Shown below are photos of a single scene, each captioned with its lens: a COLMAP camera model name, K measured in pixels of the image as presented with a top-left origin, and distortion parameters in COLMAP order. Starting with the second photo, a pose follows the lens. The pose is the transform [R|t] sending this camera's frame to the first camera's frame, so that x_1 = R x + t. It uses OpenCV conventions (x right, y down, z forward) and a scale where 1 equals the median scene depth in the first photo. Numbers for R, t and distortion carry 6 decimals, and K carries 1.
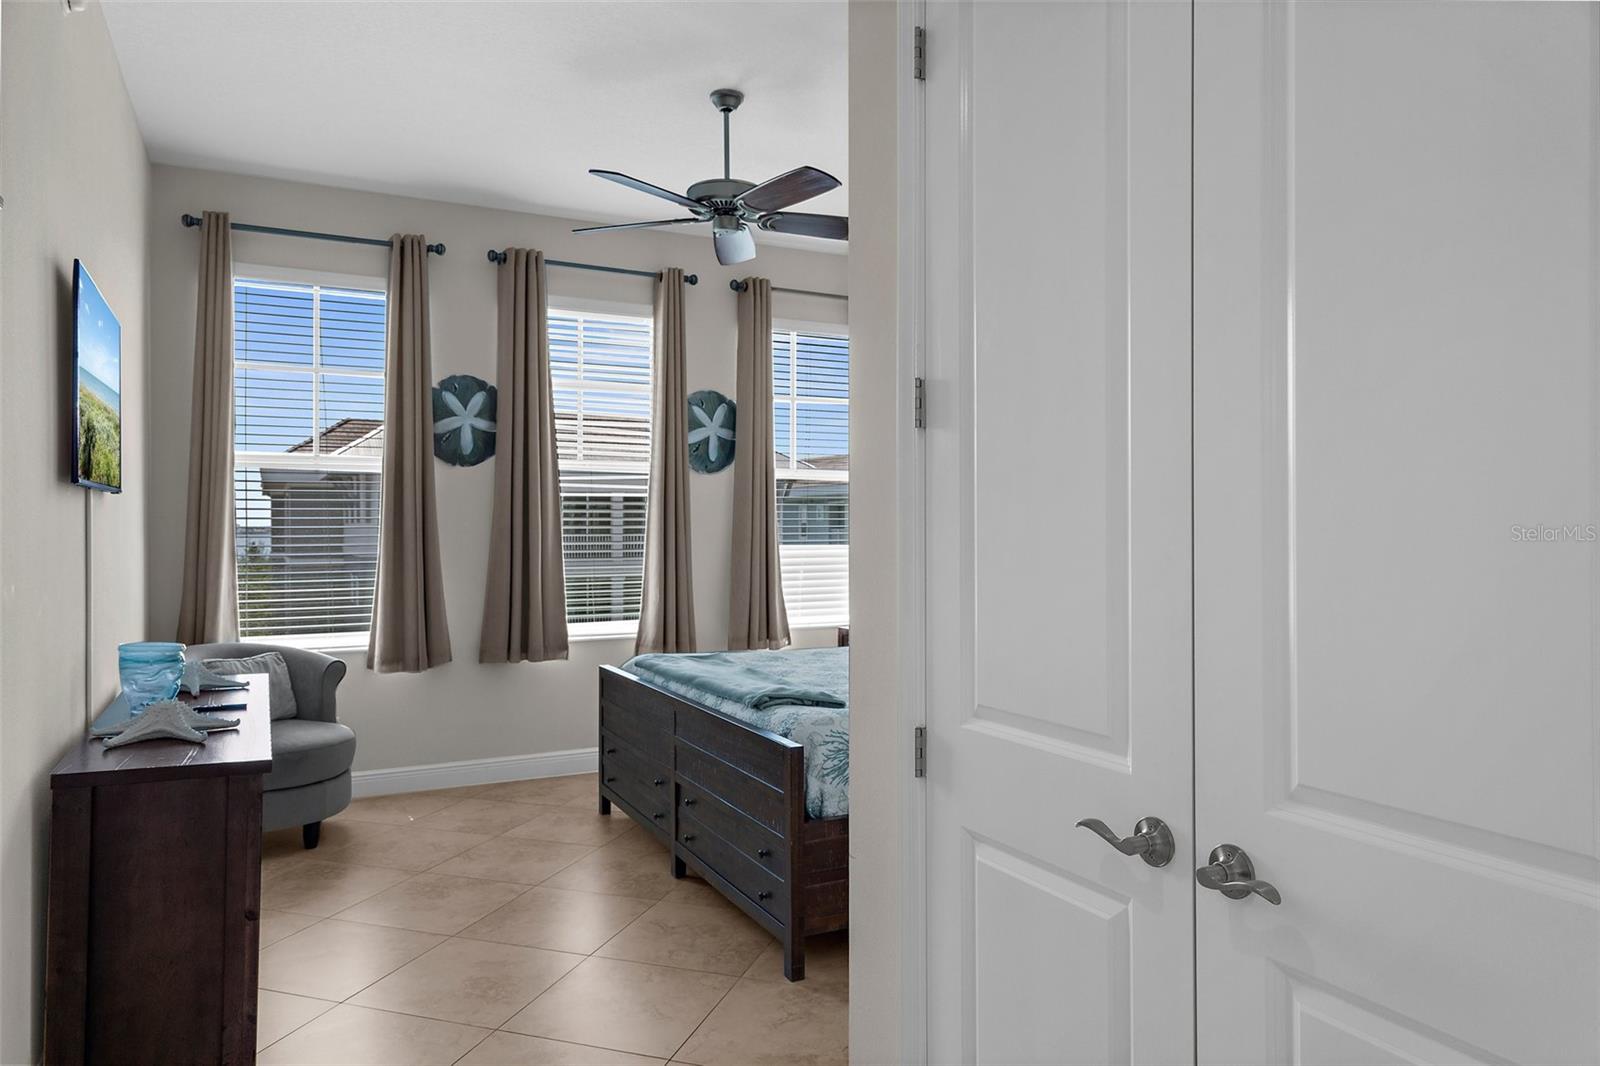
lens RADIAL K [[1056.3, 0, 791.6], [0, 1056.3, 516.1], [0, 0, 1]] dist [-0.000471, -0.000121]
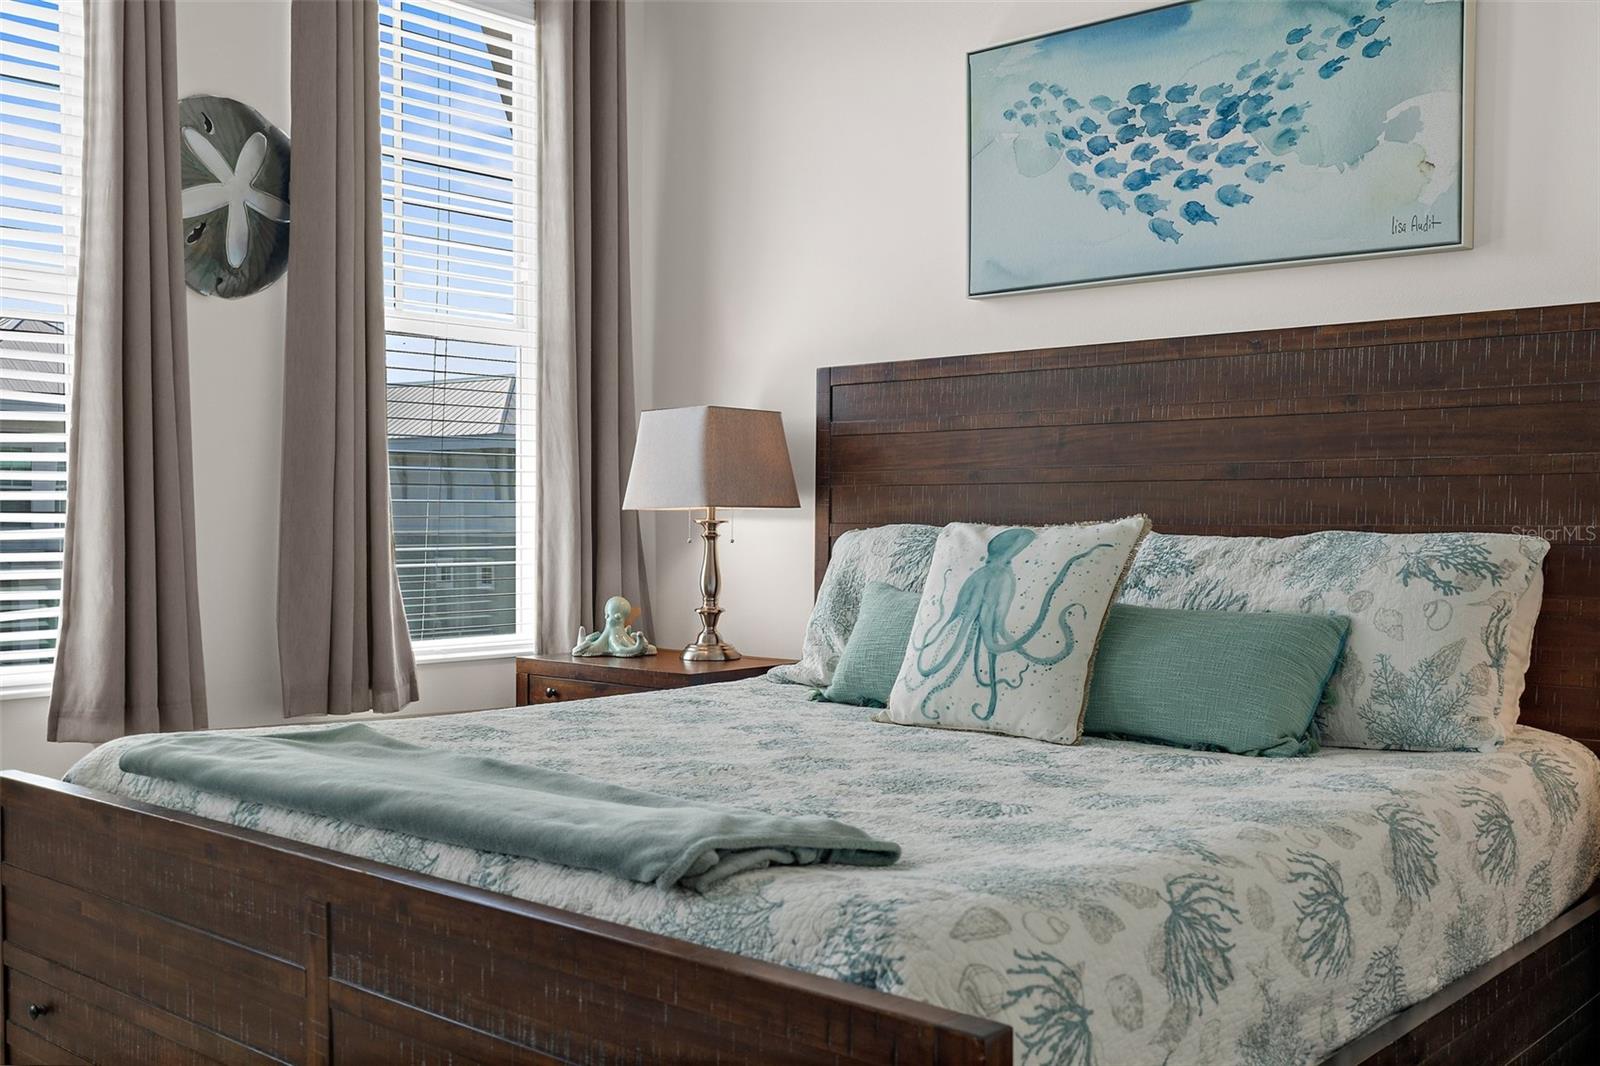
lens RADIAL K [[1599.4, 0, 788.3], [0, 1599.4, 588.1], [0, 0, 1]] dist [0.005798, 0.000000]
pose [[0.928424, -0.010331, 0.371379, -0.123372], [-0.009120, 0.998678, 0.050582, 0.045816], [-0.371410, -0.050348, 0.927103, 0.372465]]
